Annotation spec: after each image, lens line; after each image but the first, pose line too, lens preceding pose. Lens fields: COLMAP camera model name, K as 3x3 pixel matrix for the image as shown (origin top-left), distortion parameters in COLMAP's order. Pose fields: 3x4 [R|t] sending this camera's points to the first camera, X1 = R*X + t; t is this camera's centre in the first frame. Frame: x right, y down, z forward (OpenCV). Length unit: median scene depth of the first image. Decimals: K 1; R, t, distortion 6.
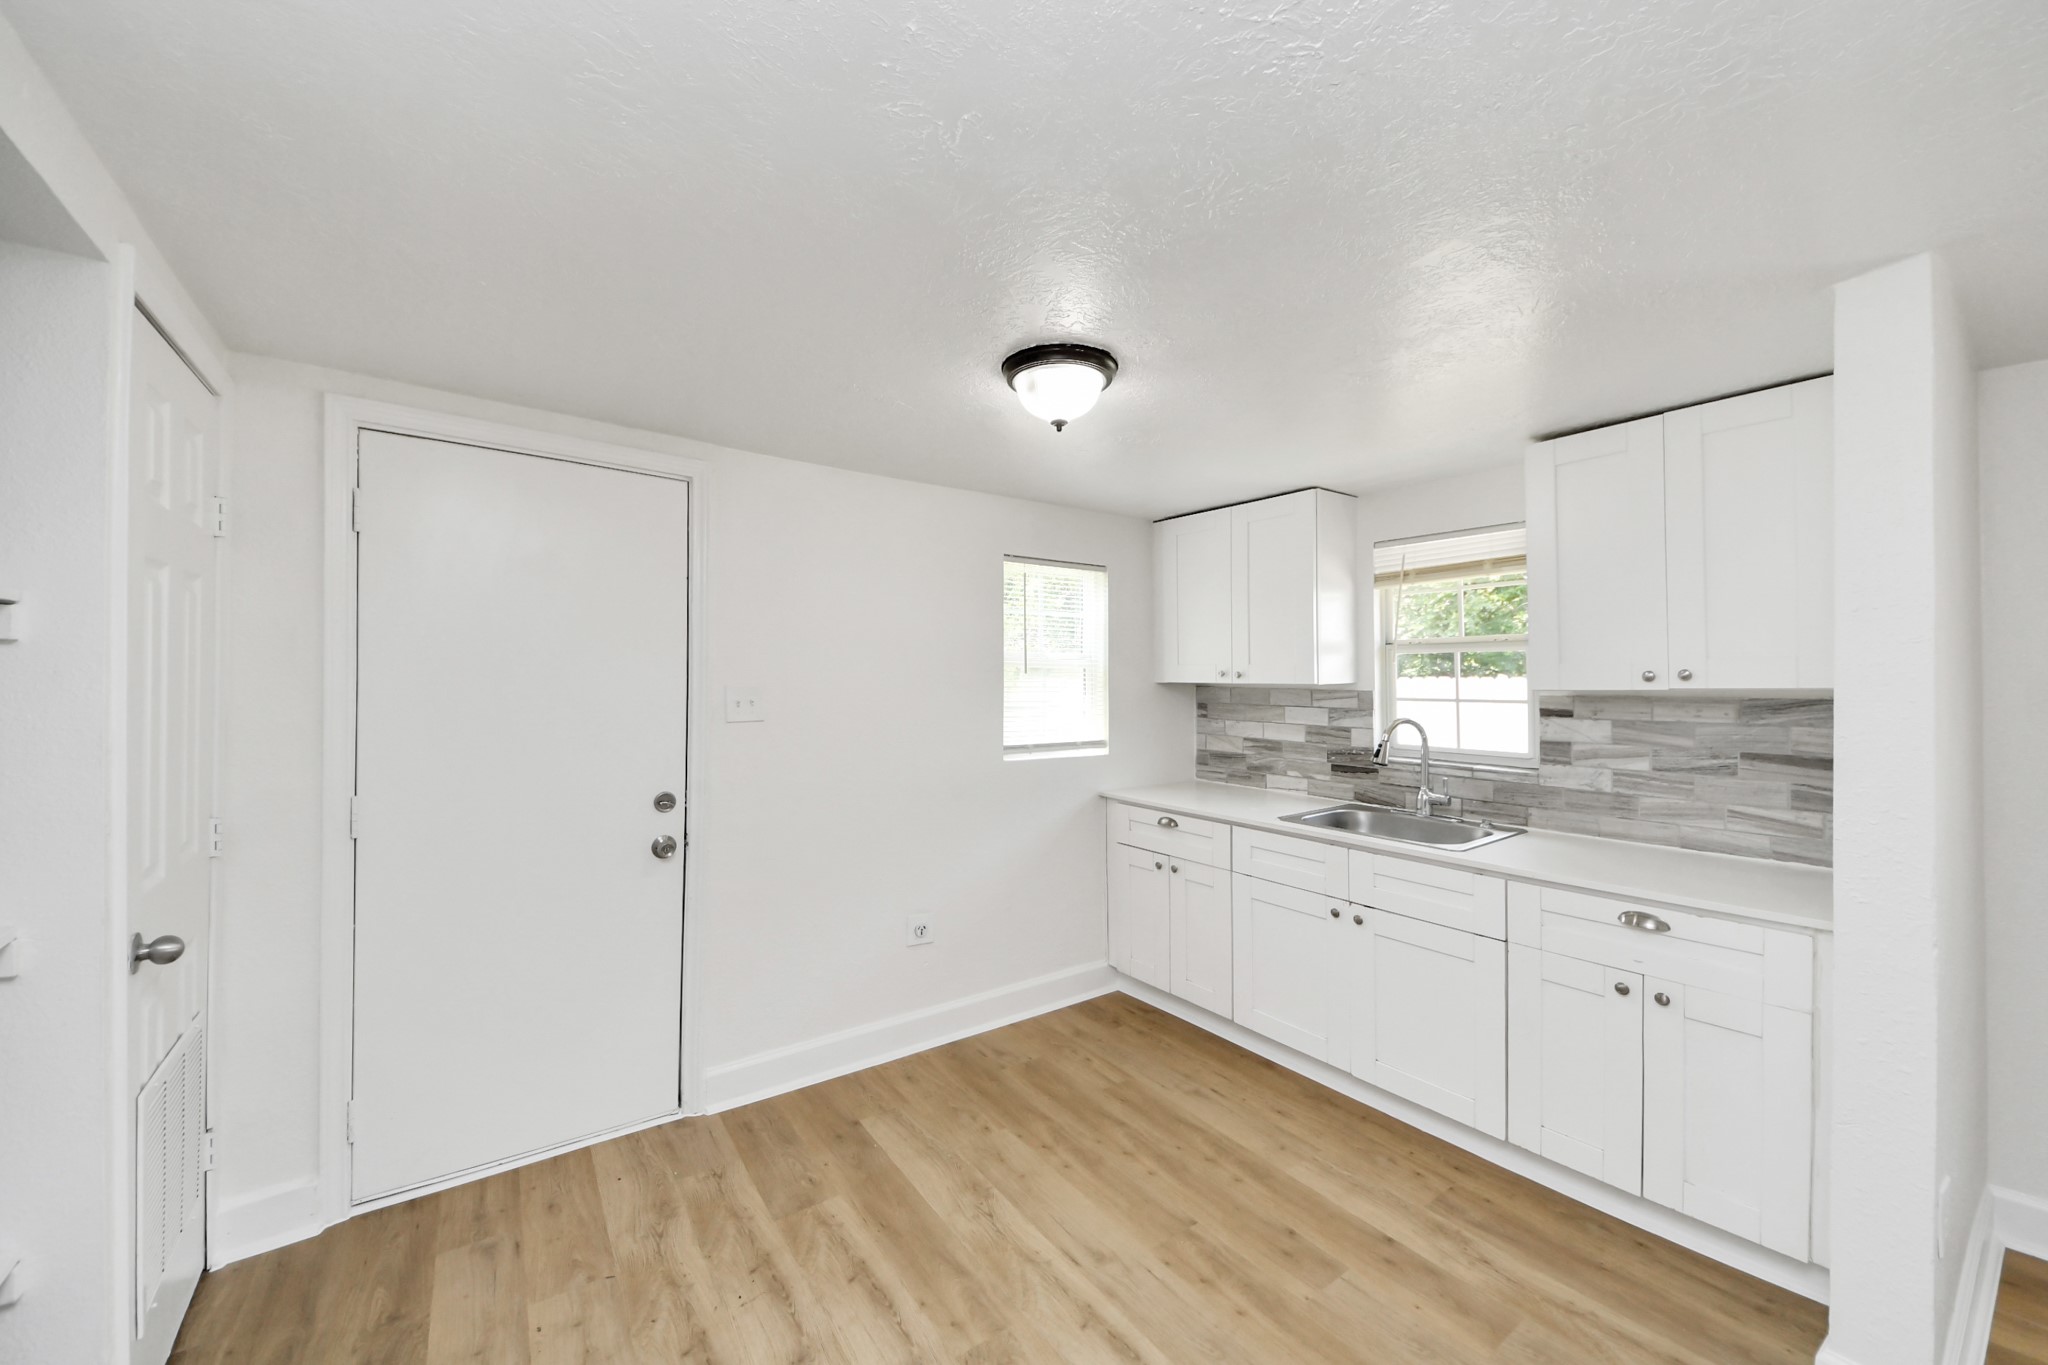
lens RADIAL K [[736.8, 0, 997.9], [0, 736.8, 679.6], [0, 0, 1]] dist [0.021472, -0.021993]
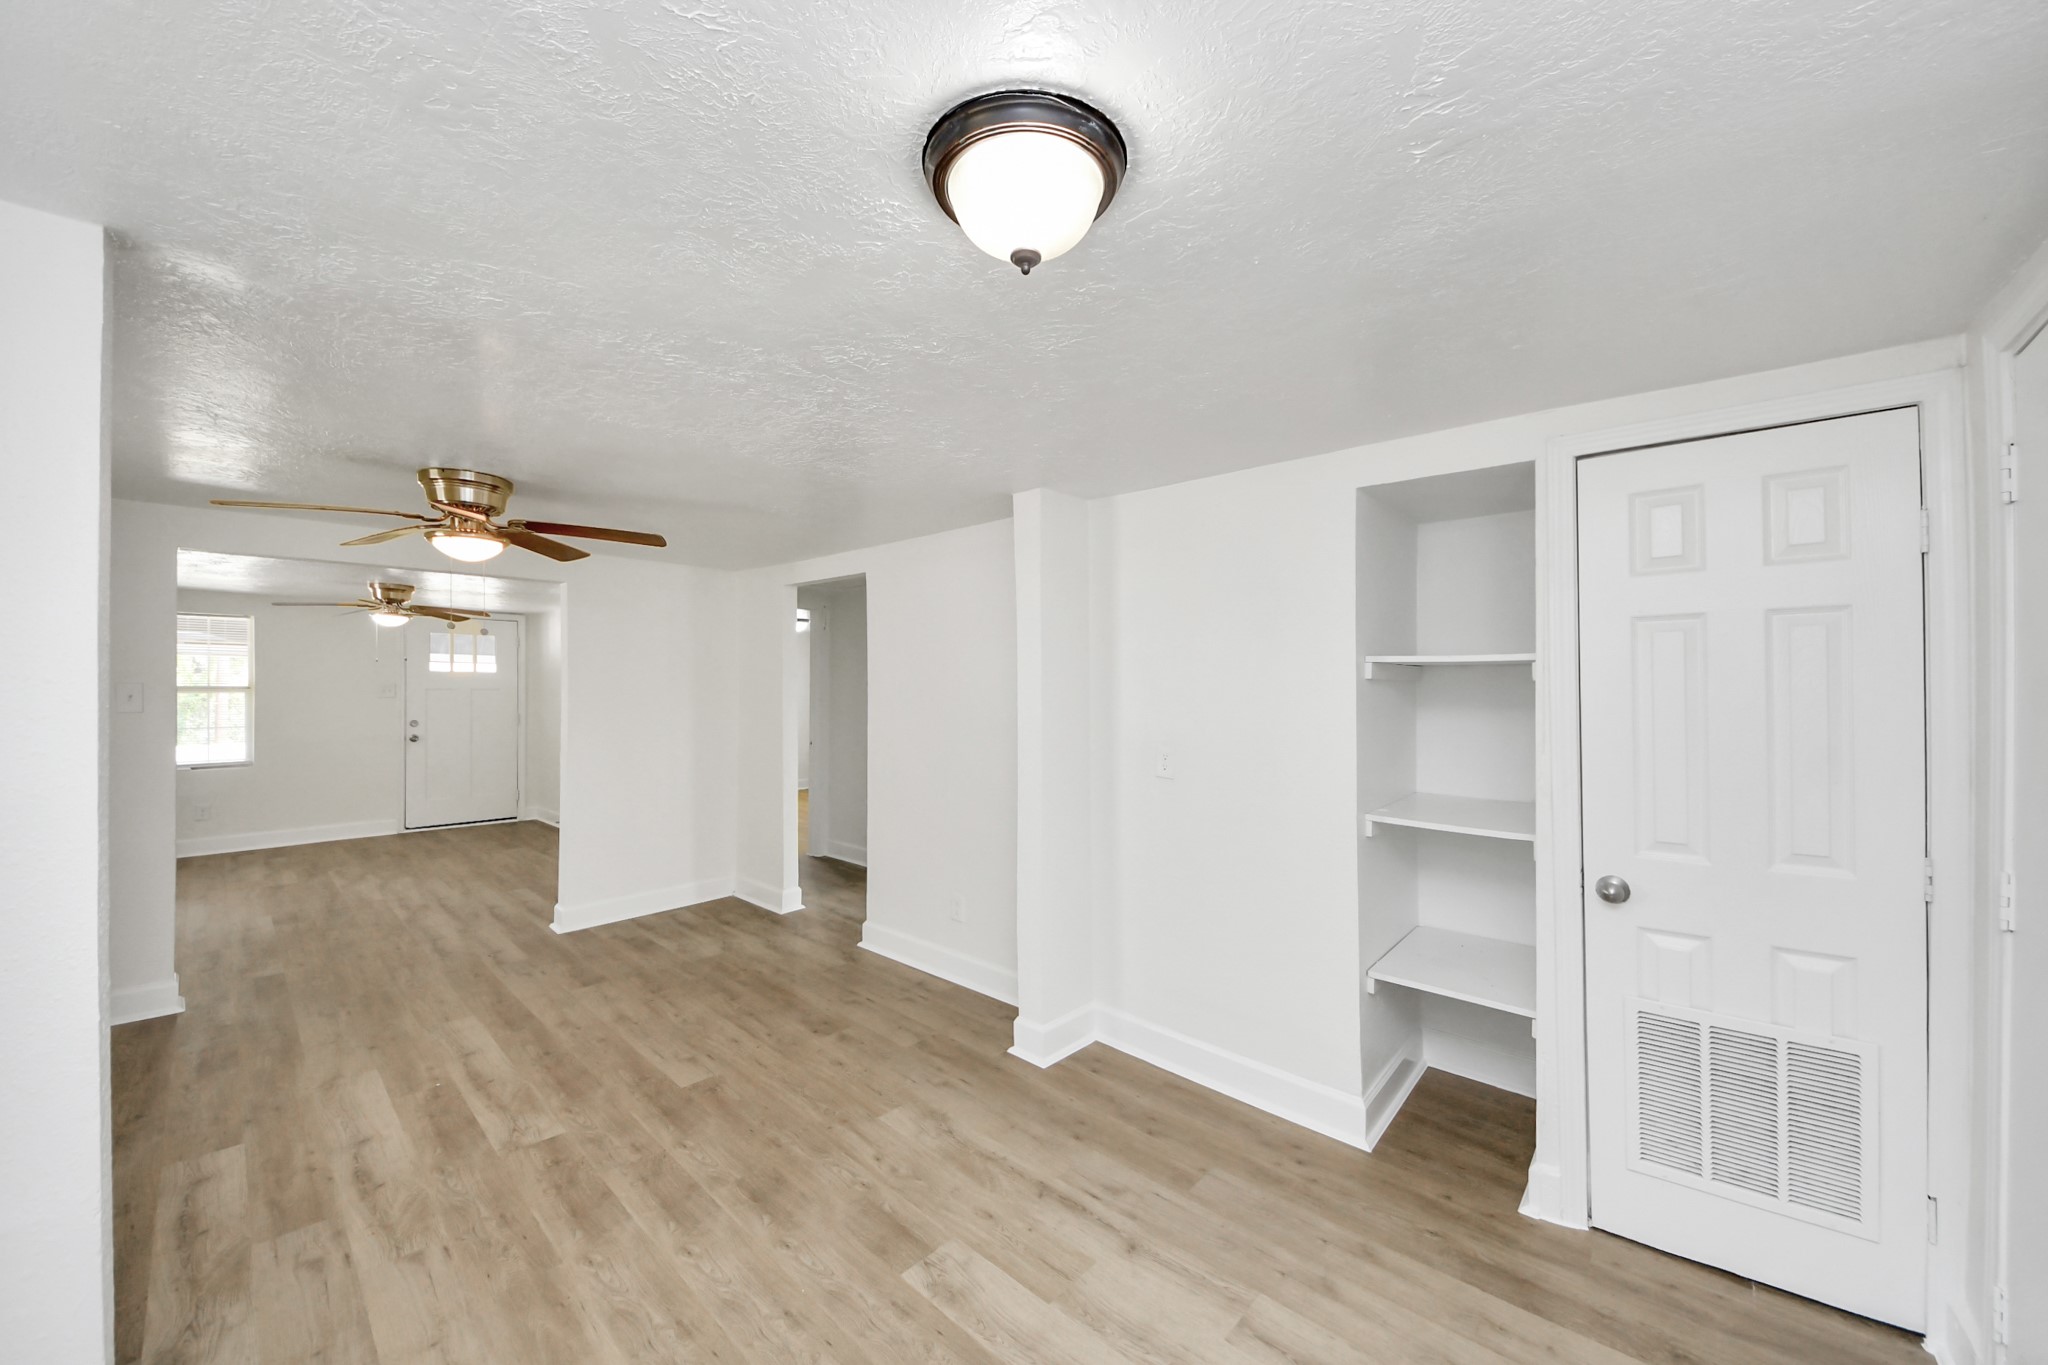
lens RADIAL K [[753.9, 0, 1020.9], [0, 753.9, 682.2], [0, 0, 1]] dist [0.033611, -0.024253]
pose [[-0.977351, -0.011330, -0.211321, 0.155661], [-0.011113, 0.999936, -0.002217, -0.006646], [0.211332, 0.000181, -0.977414, 1.197015]]
